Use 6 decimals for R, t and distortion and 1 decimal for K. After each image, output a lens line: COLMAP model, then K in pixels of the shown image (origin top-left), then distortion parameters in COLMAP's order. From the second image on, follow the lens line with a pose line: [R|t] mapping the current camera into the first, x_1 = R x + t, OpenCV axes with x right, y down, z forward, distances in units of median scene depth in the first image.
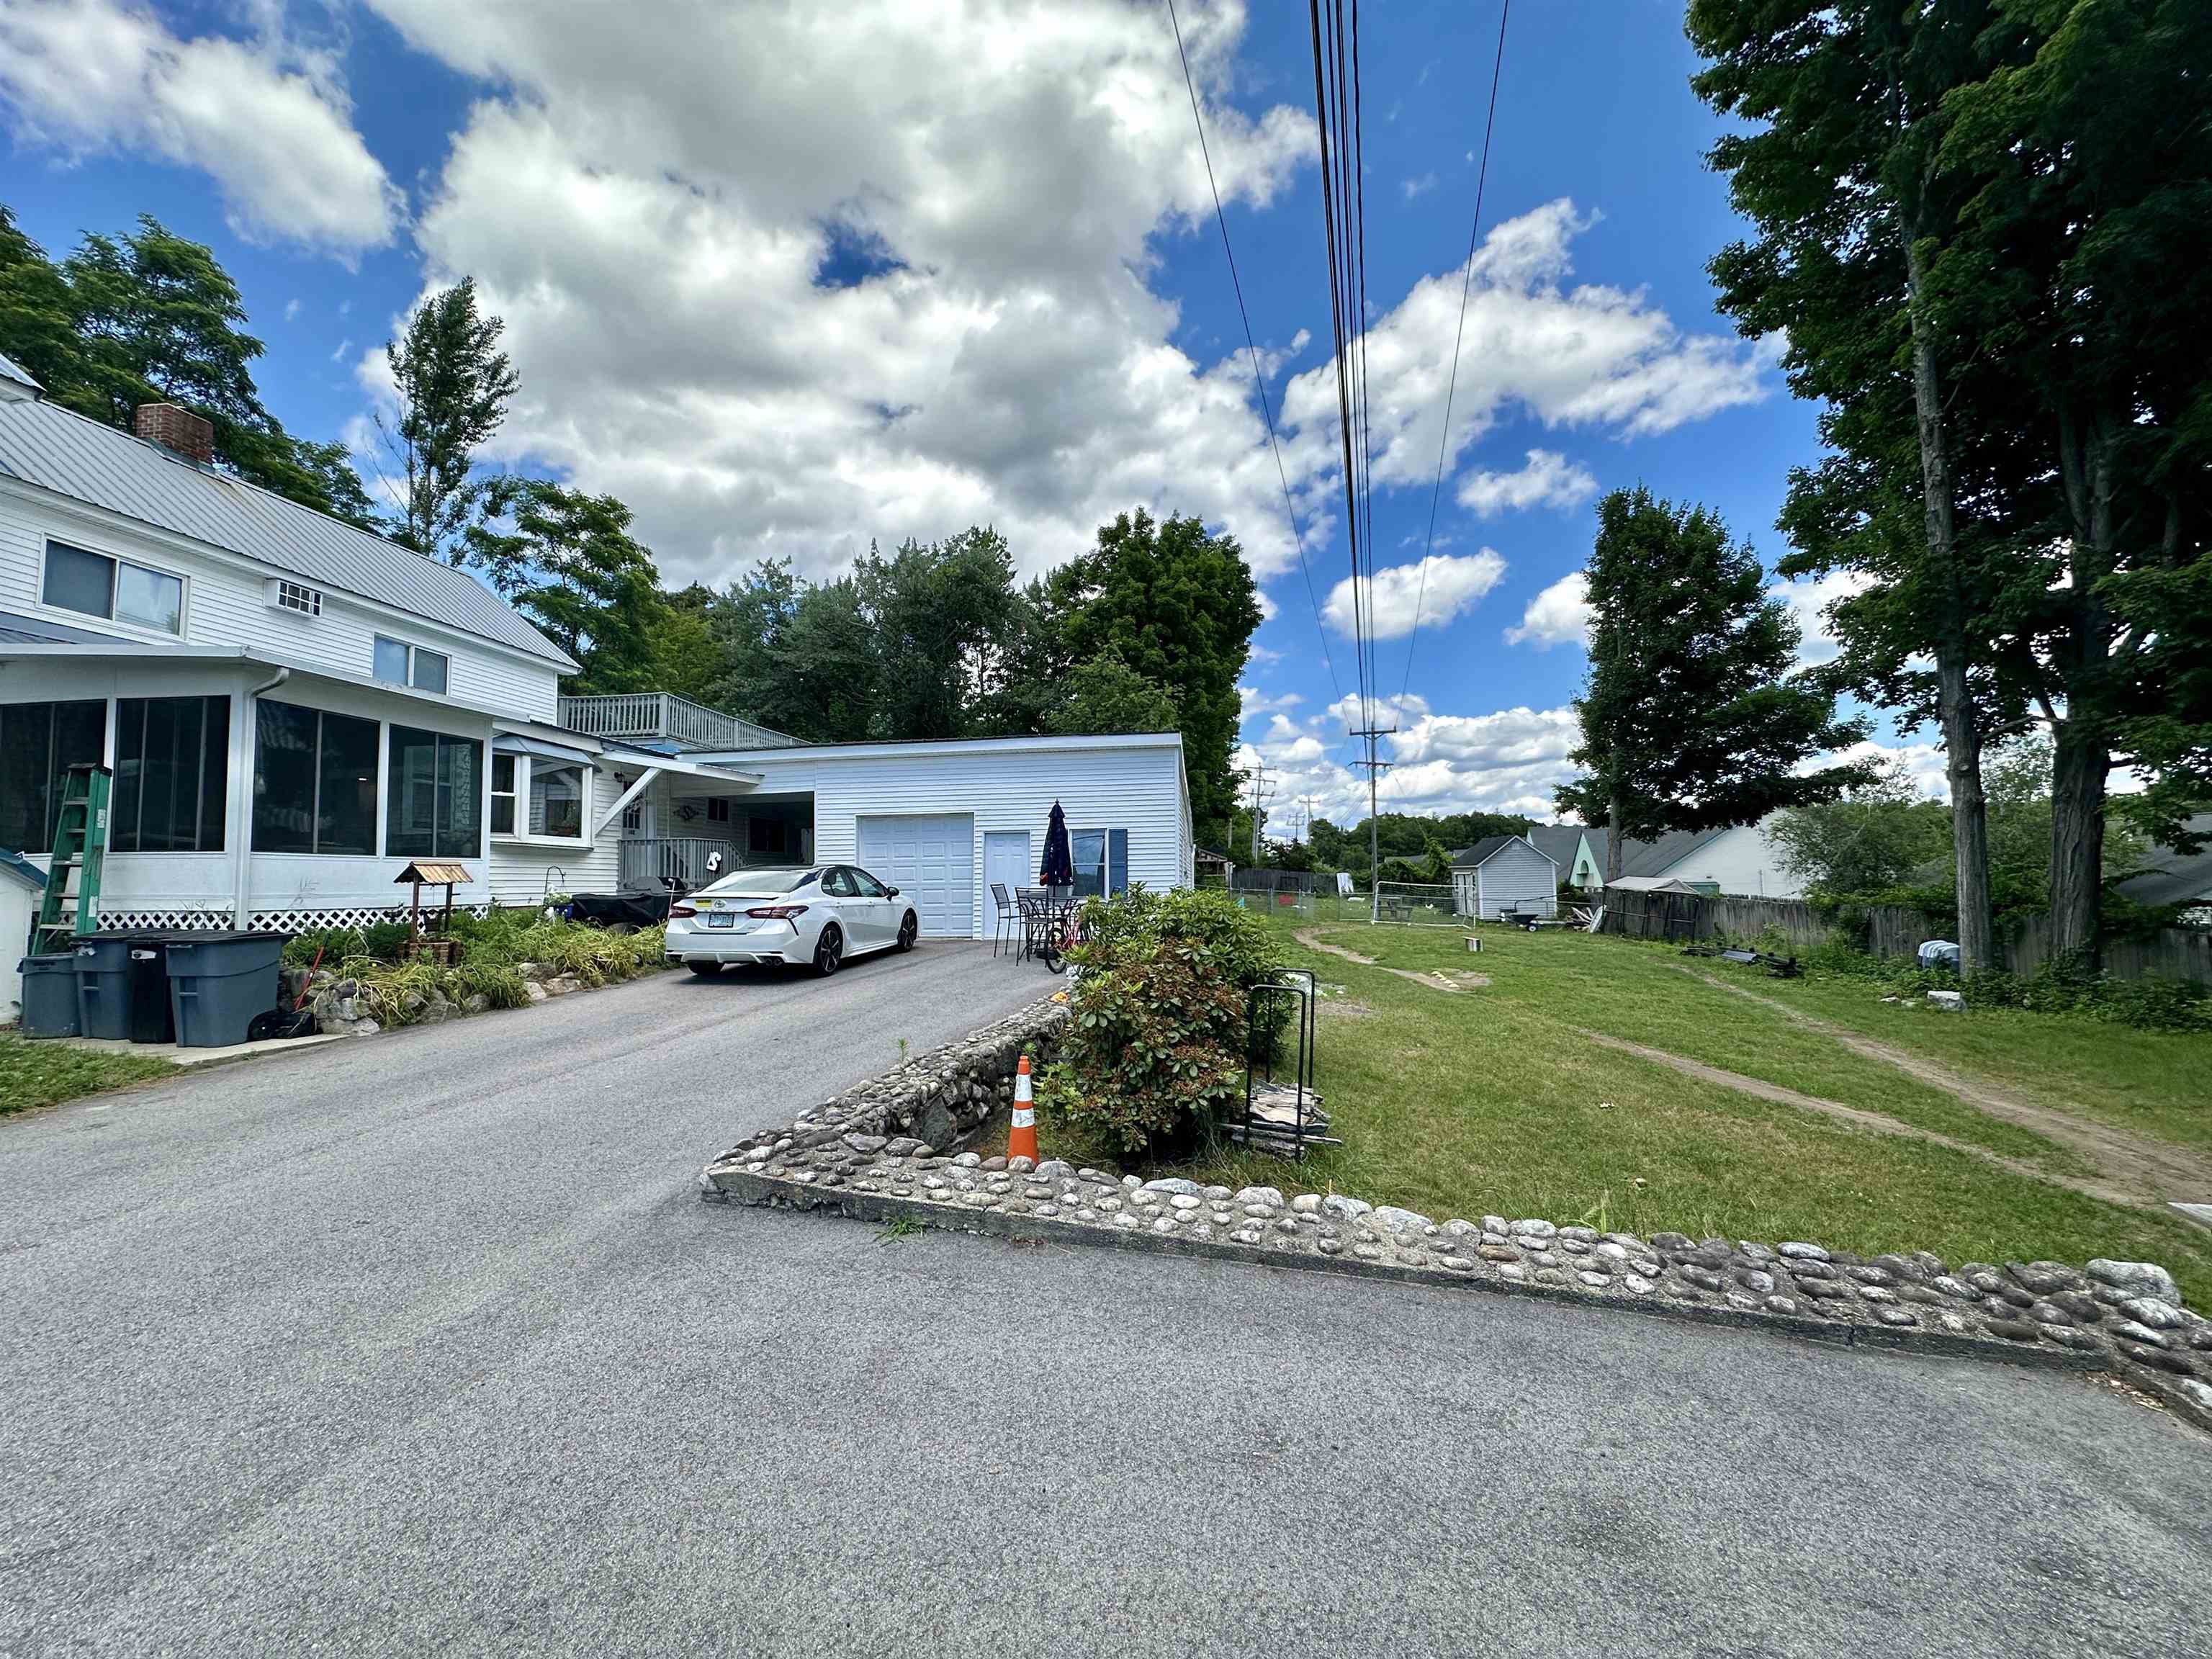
lens RADIAL K [[895.0, 0, 1094.8], [0, 895.0, 816.8], [0, 0, 1]] dist [-0.066680, 0.025015]
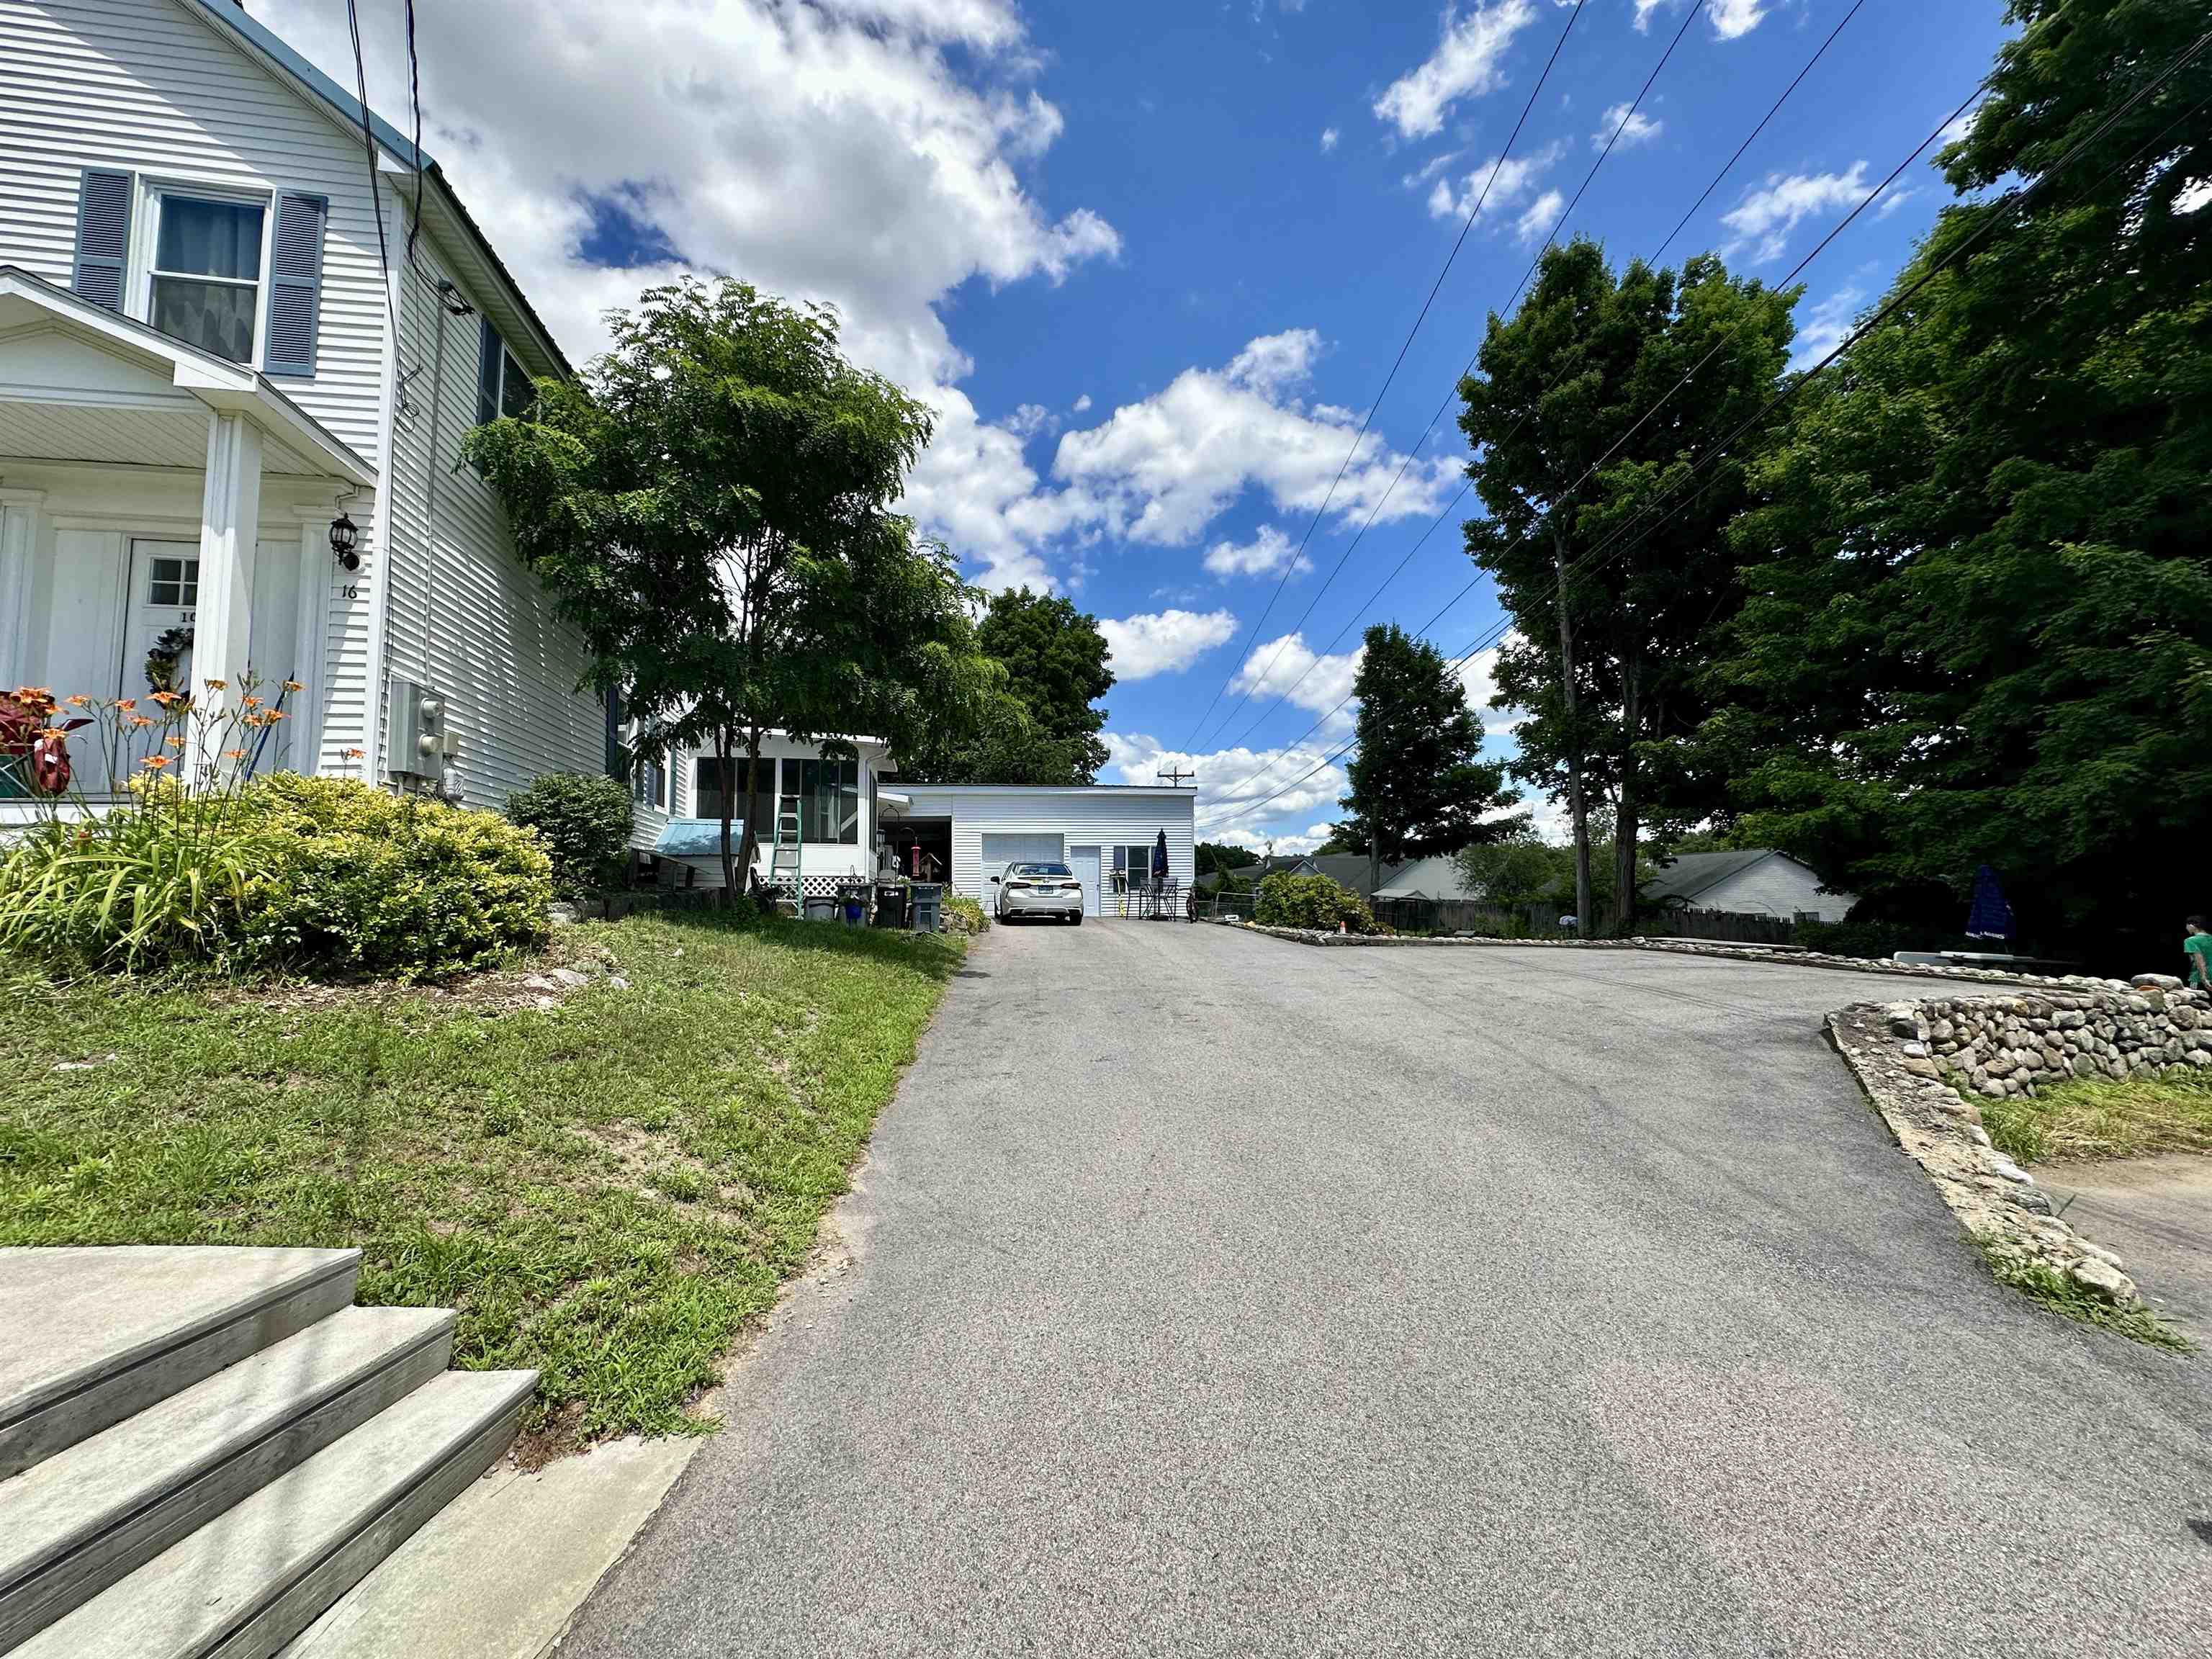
lens RADIAL K [[895.0, 0, 1094.8], [0, 895.0, 816.8], [0, 0, 1]] dist [-0.066680, 0.025015]
pose [[0.954447, 0.036230, 0.296172, -0.227691], [-0.028726, 0.999147, -0.029651, 0.004408], [-0.296994, 0.019793, 0.954674, -0.210176]]
